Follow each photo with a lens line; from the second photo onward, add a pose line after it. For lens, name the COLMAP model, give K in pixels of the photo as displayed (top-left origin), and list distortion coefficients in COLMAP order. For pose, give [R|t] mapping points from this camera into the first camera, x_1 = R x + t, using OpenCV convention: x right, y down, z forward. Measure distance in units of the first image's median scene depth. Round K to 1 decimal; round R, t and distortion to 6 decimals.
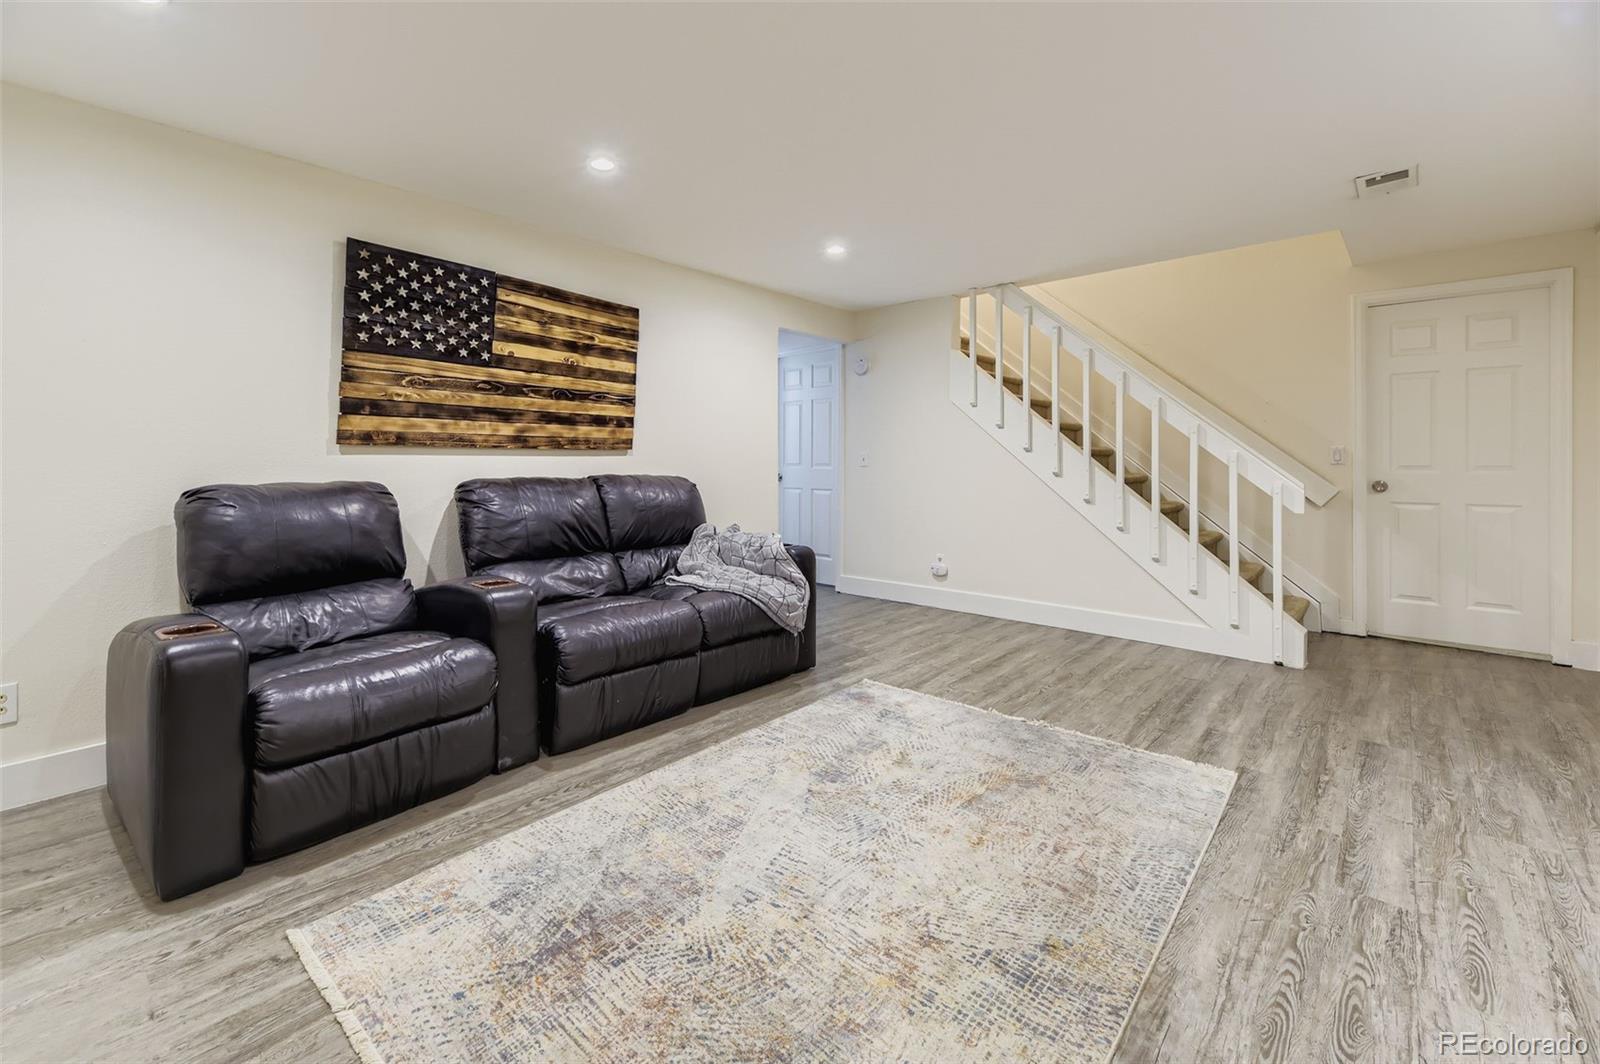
lens RADIAL K [[662.3, 0, 799.6], [0, 662.3, 467.4], [0, 0, 1]] dist [0.022768, -0.007098]
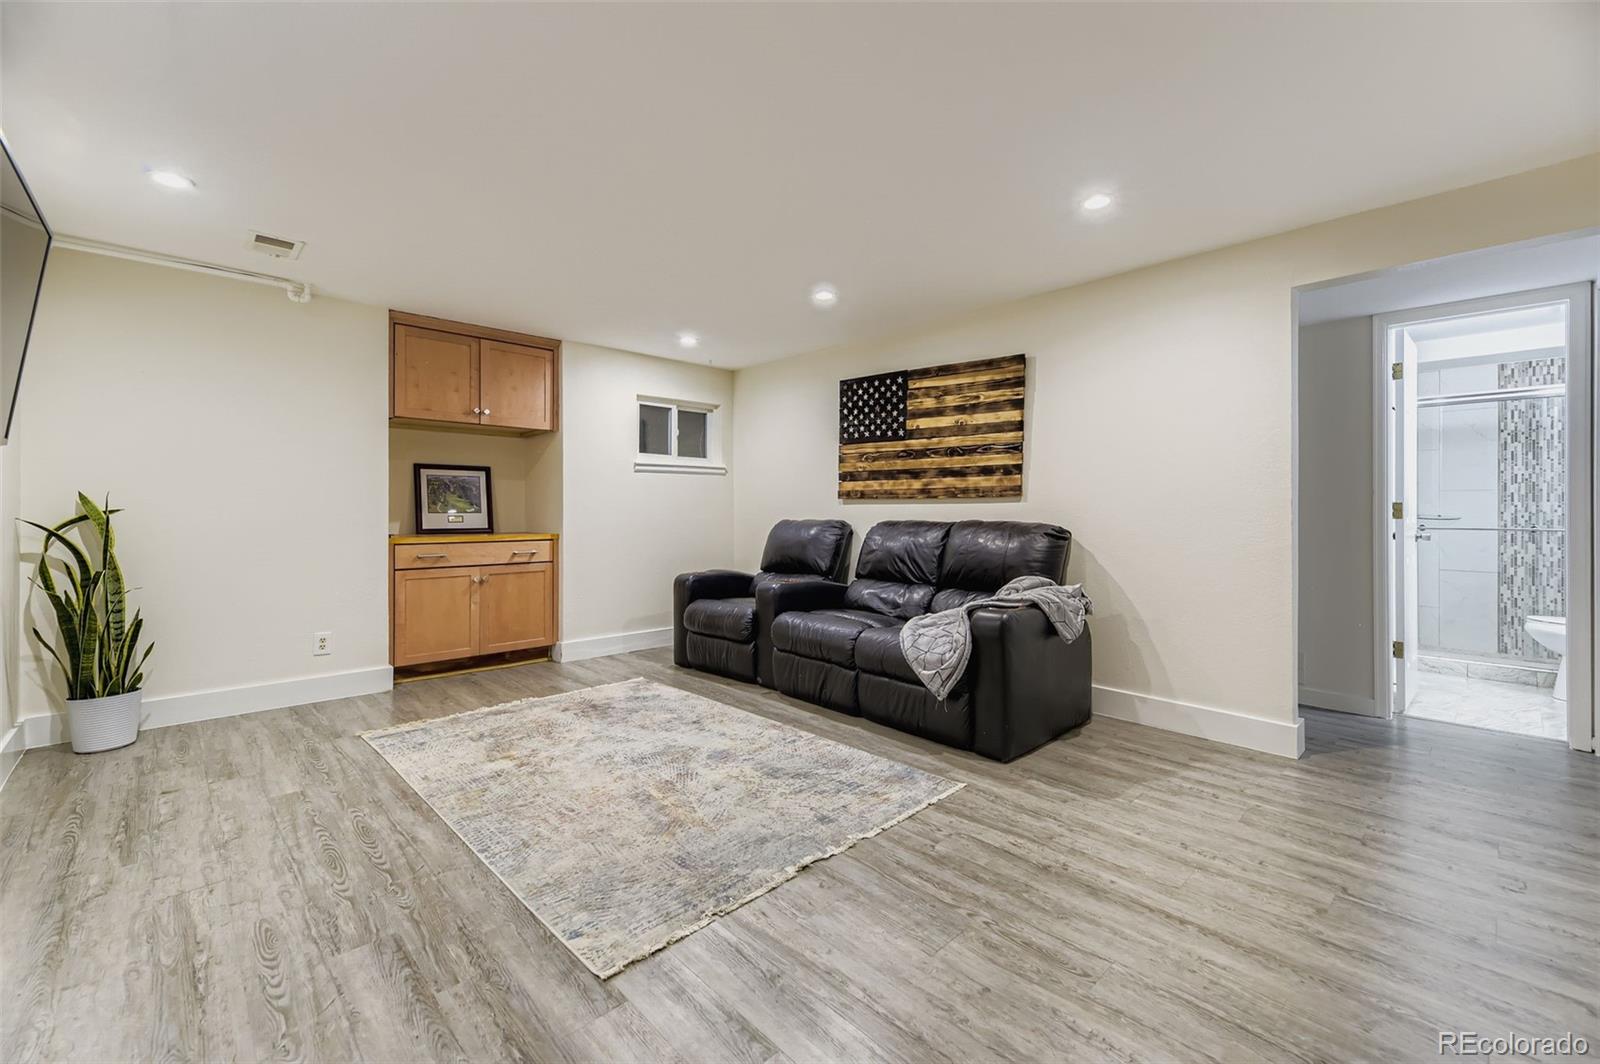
lens RADIAL K [[660.8, 0, 797.8], [0, 660.8, 516.3], [0, 0, 1]] dist [0.016342, -0.006221]
pose [[-0.074696, 0.010084, -0.997155, 0.948746], [-0.007652, 0.999914, 0.010685, -0.005675], [0.997177, 0.008429, -0.074612, 0.909649]]
